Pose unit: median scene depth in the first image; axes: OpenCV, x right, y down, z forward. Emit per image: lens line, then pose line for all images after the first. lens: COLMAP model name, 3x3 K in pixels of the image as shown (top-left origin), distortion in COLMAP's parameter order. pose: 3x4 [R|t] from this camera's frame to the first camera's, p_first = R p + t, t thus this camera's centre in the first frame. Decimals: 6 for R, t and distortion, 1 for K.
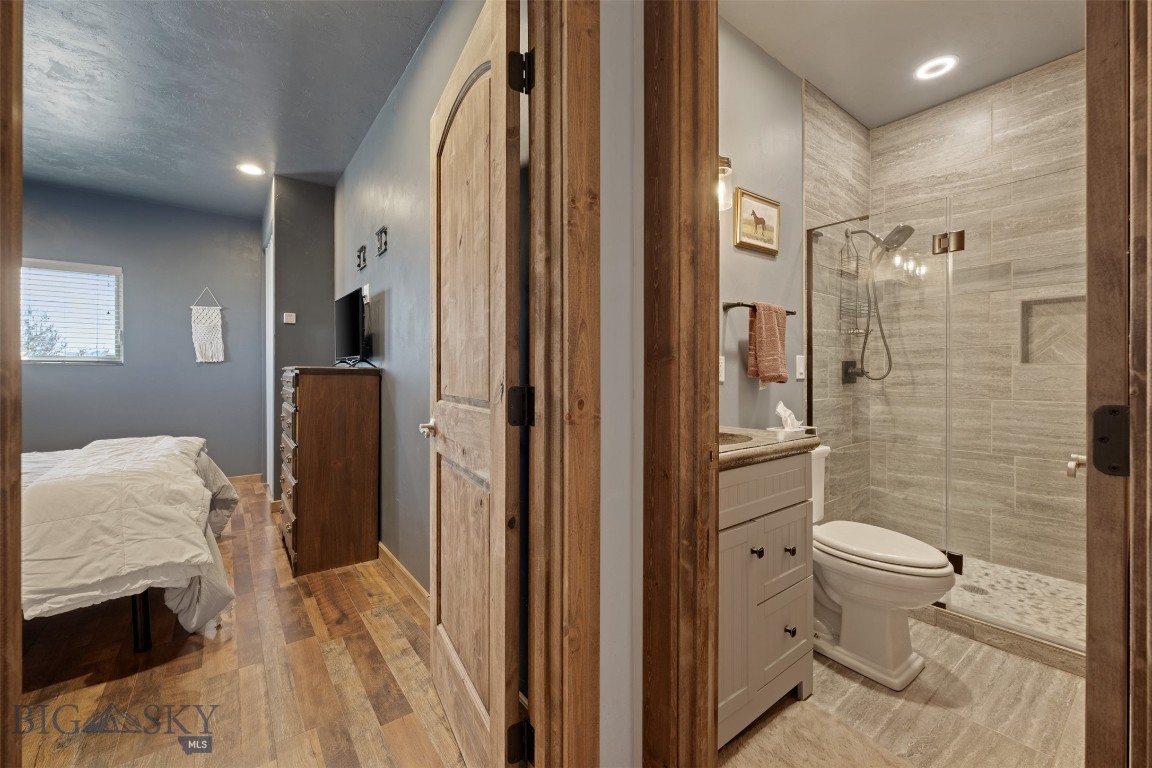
lens RADIAL K [[458.3, 0, 573.4], [0, 458.3, 378.1], [0, 0, 1]] dist [-0.002523, 0.000277]
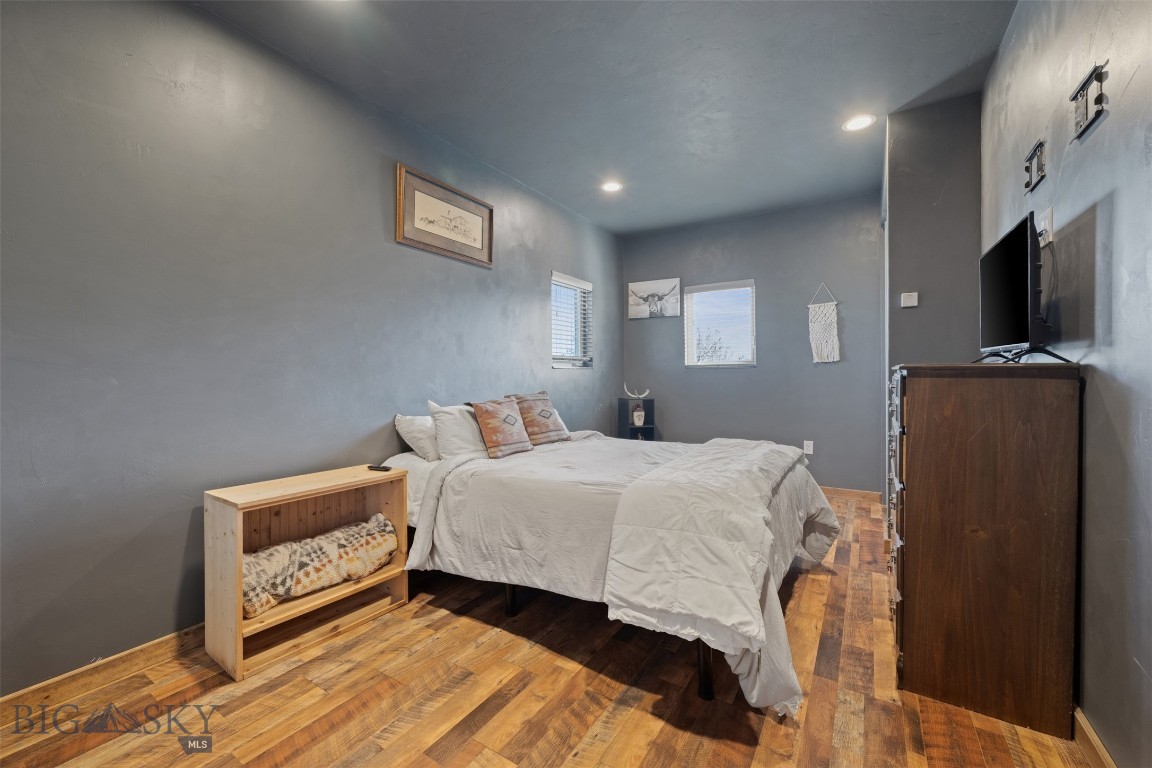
lens RADIAL K [[458.3, 0, 573.4], [0, 458.3, 378.1], [0, 0, 1]] dist [-0.002523, 0.000277]
pose [[0.341425, 0.003010, -0.939904, -0.157377], [-0.001678, 0.999995, 0.002592, -0.007098], [0.939907, 0.000692, 0.341429, 0.341835]]
